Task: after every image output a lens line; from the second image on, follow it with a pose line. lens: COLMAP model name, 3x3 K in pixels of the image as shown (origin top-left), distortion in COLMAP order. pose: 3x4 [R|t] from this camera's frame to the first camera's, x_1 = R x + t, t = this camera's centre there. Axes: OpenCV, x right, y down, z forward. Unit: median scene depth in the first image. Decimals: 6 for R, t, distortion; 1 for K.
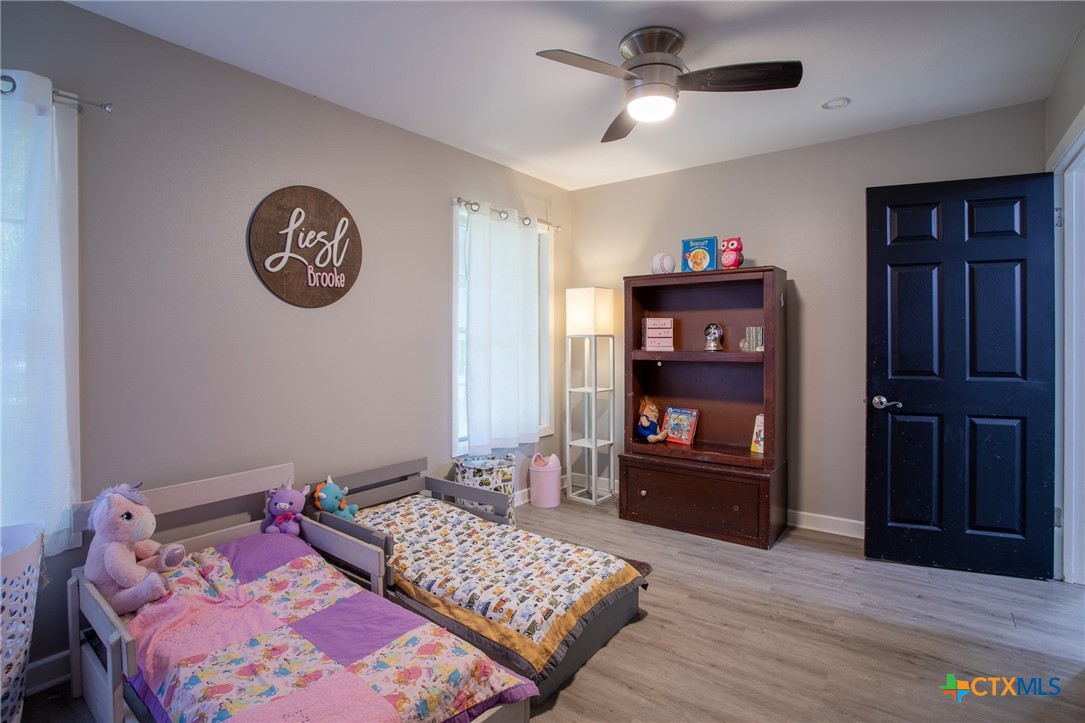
lens RADIAL K [[533.9, 0, 532.6], [0, 533.9, 351.0], [0, 0, 1]] dist [-0.082077, 0.036497]
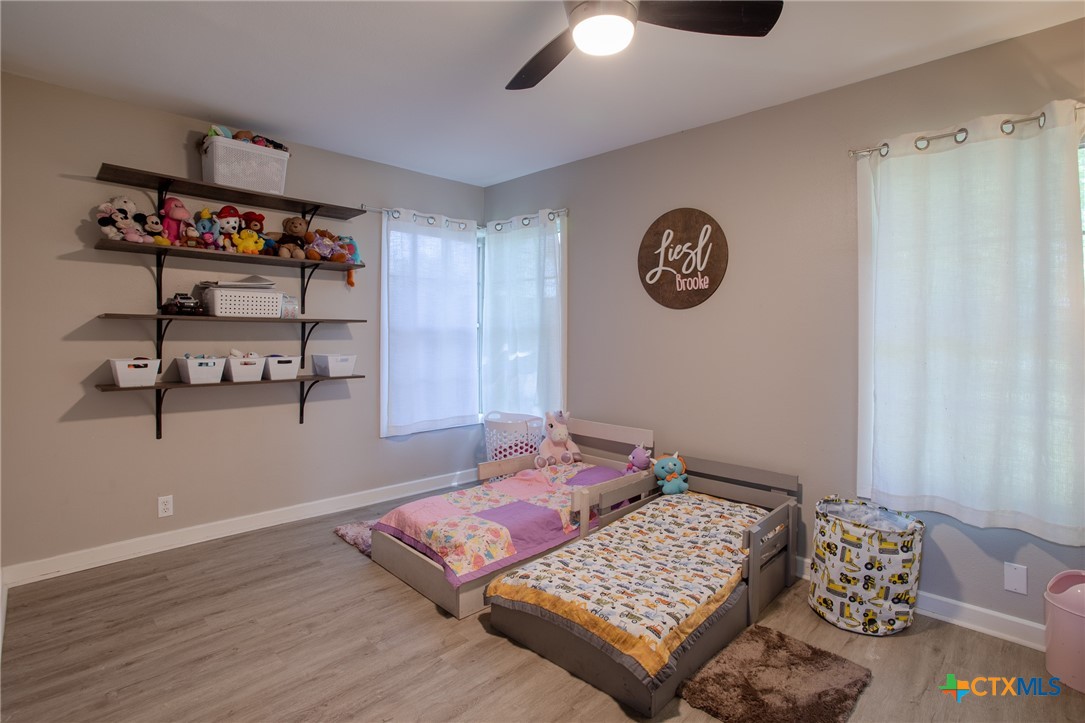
lens RADIAL K [[533.9, 0, 532.6], [0, 533.9, 351.0], [0, 0, 1]] dist [-0.082077, 0.036497]
pose [[-0.136117, 0.035564, -0.990054, 0.826948], [-0.034476, 0.998580, 0.040610, -0.024121], [0.990093, 0.039661, -0.134698, 0.835762]]
